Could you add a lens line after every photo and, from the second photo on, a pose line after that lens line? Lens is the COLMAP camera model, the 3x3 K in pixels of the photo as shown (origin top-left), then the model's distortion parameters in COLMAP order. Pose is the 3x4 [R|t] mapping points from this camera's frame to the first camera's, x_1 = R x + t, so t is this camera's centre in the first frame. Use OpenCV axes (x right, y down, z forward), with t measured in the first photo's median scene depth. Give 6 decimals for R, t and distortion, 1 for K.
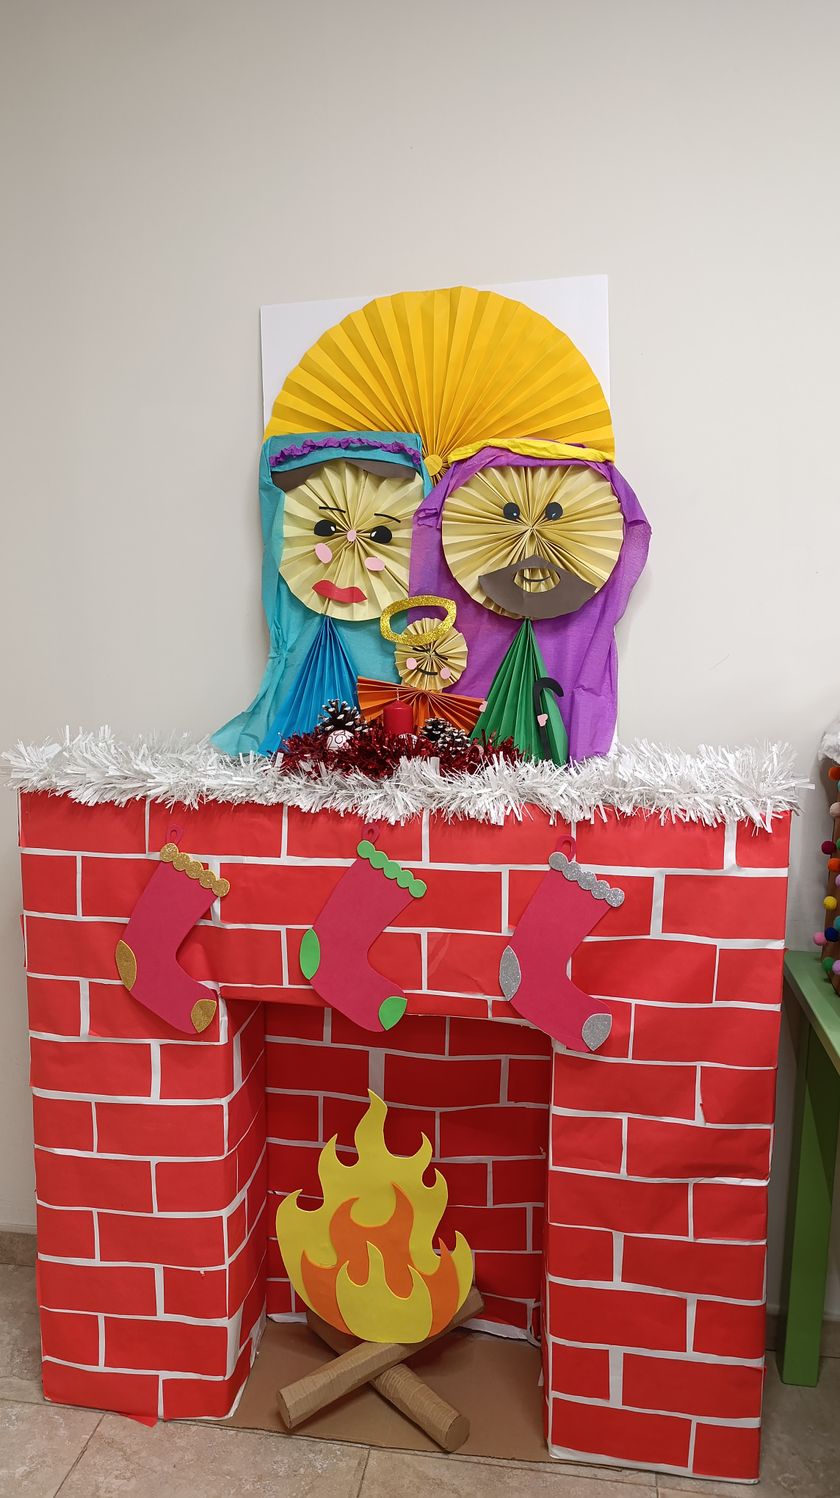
lens RADIAL K [[1043.2, 0, 416.0], [0, 1043.2, 750.0], [0, 0, 1]] dist [0.030168, -0.027397]
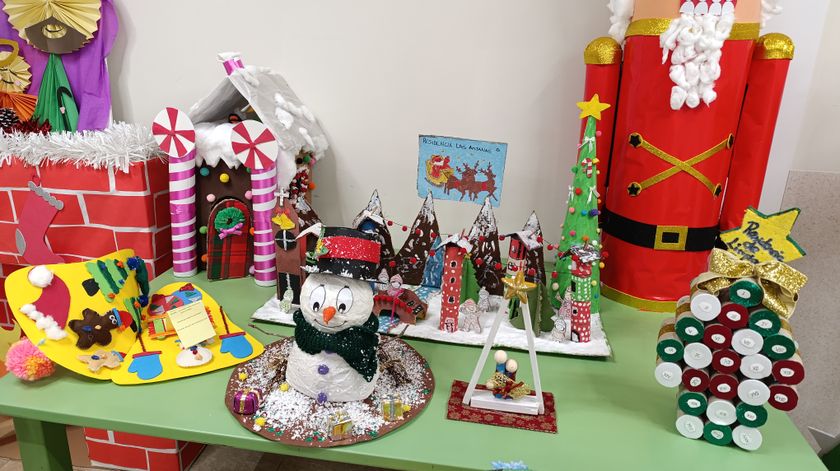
lens RADIAL K [[585.0, 0, 416.1], [0, 585.0, 232.2], [0, 0, 1]] dist [0.030168, -0.027397]
pose [[0.999818, 0.018762, 0.003568, 0.748278], [-0.019098, 0.981094, 0.192588, -0.029250], [0.000113, -0.192621, 0.981273, -0.074549]]
